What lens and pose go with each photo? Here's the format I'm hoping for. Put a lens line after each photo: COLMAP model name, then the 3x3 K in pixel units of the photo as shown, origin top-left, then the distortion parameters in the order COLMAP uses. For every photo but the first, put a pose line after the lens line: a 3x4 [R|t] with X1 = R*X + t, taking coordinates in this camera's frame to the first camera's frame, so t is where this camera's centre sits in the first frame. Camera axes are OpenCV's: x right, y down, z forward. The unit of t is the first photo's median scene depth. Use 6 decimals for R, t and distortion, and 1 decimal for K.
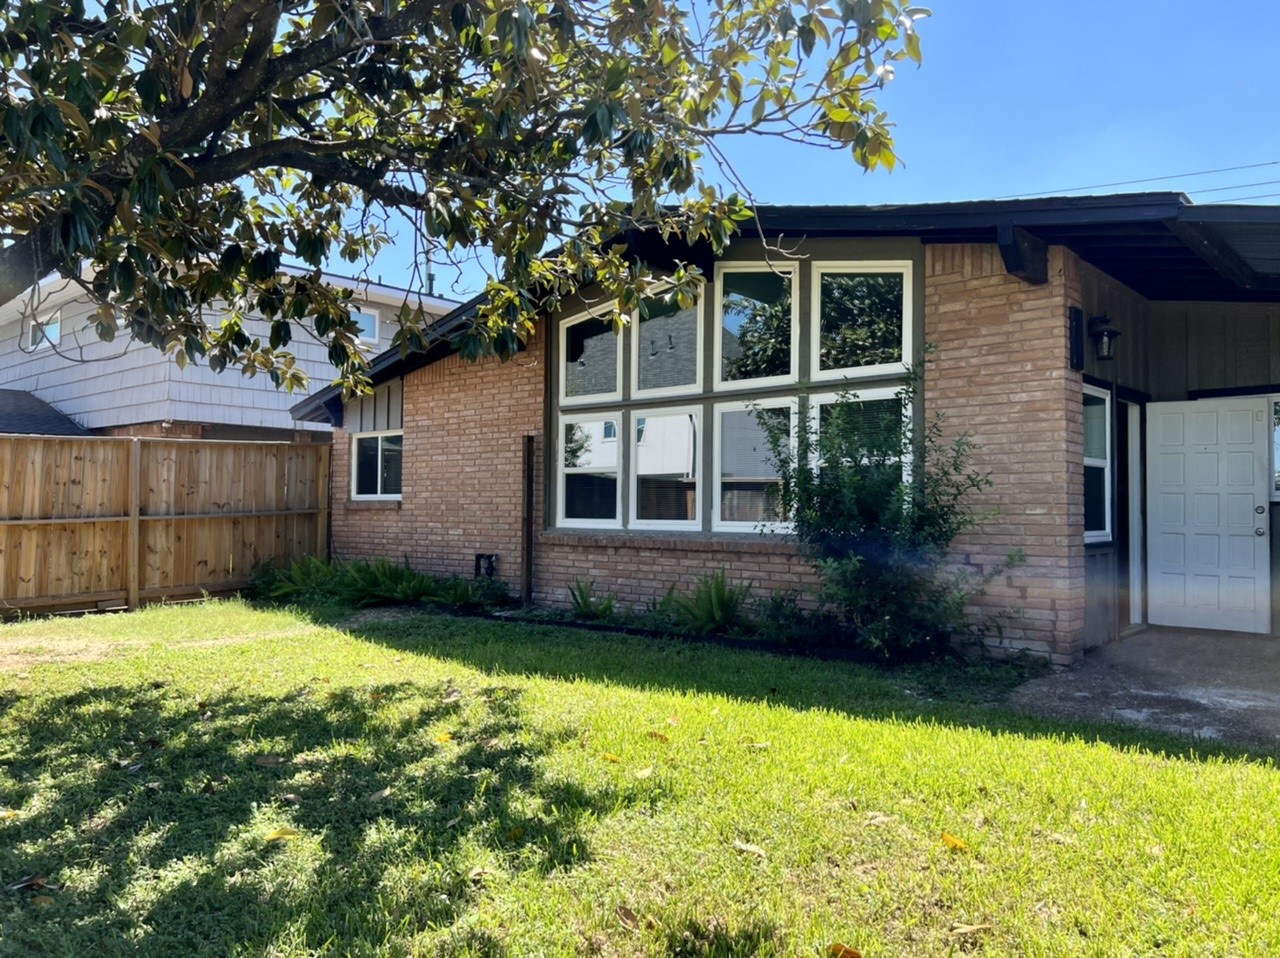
lens RADIAL K [[962.9, 0, 636.0], [0, 962.9, 479.2], [0, 0, 1]] dist [0.076809, -0.094971]
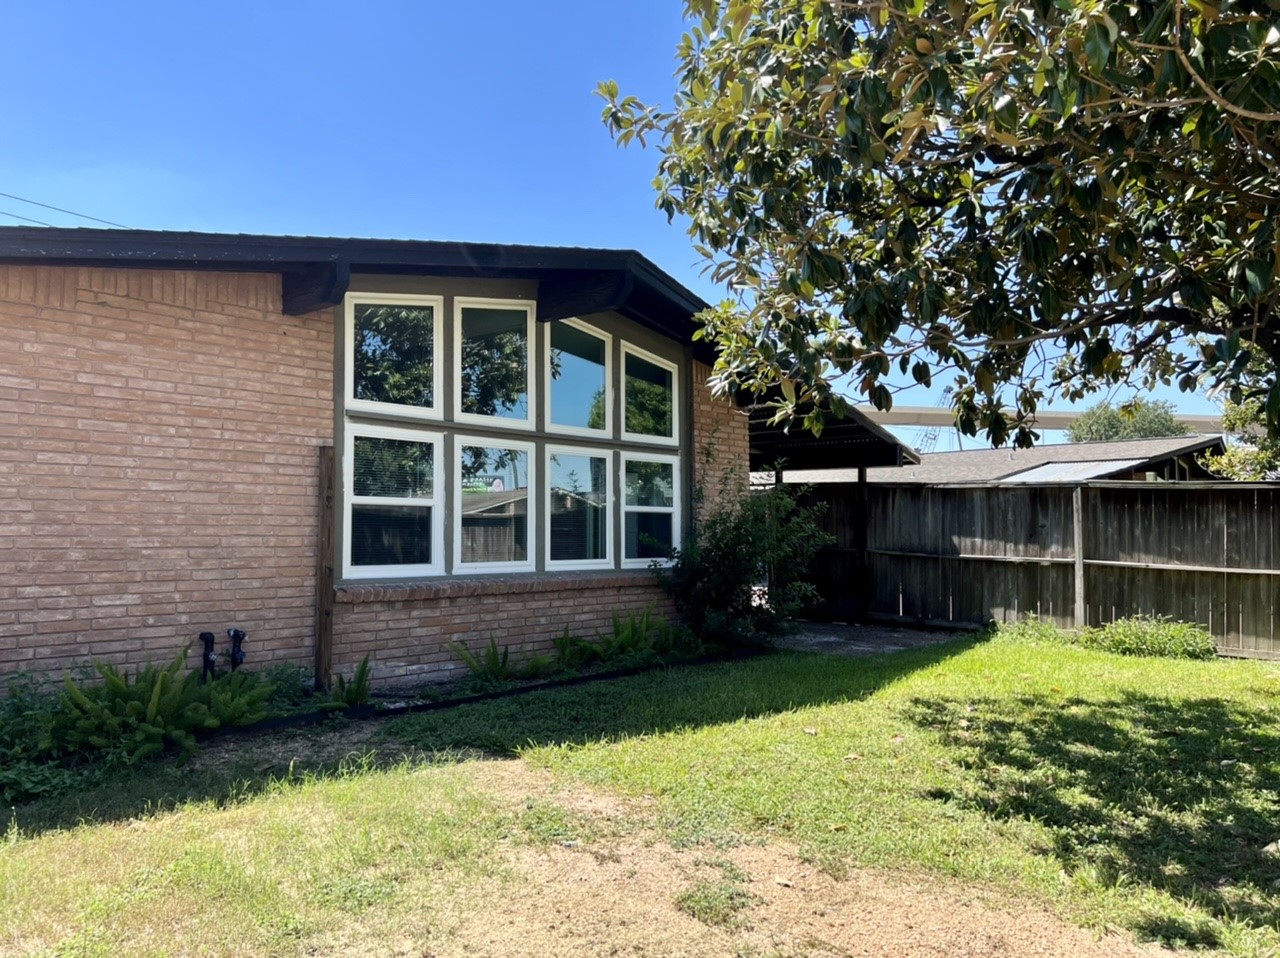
lens RADIAL K [[963.9, 0, 649.3], [0, 963.9, 475.6], [0, 0, 1]] dist [0.072030, -0.105746]
pose [[0.013723, 0.063640, 0.997879, -0.816759], [-0.021057, 0.997770, -0.063343, 0.014971], [-0.999684, -0.020143, 0.015033, 0.783739]]
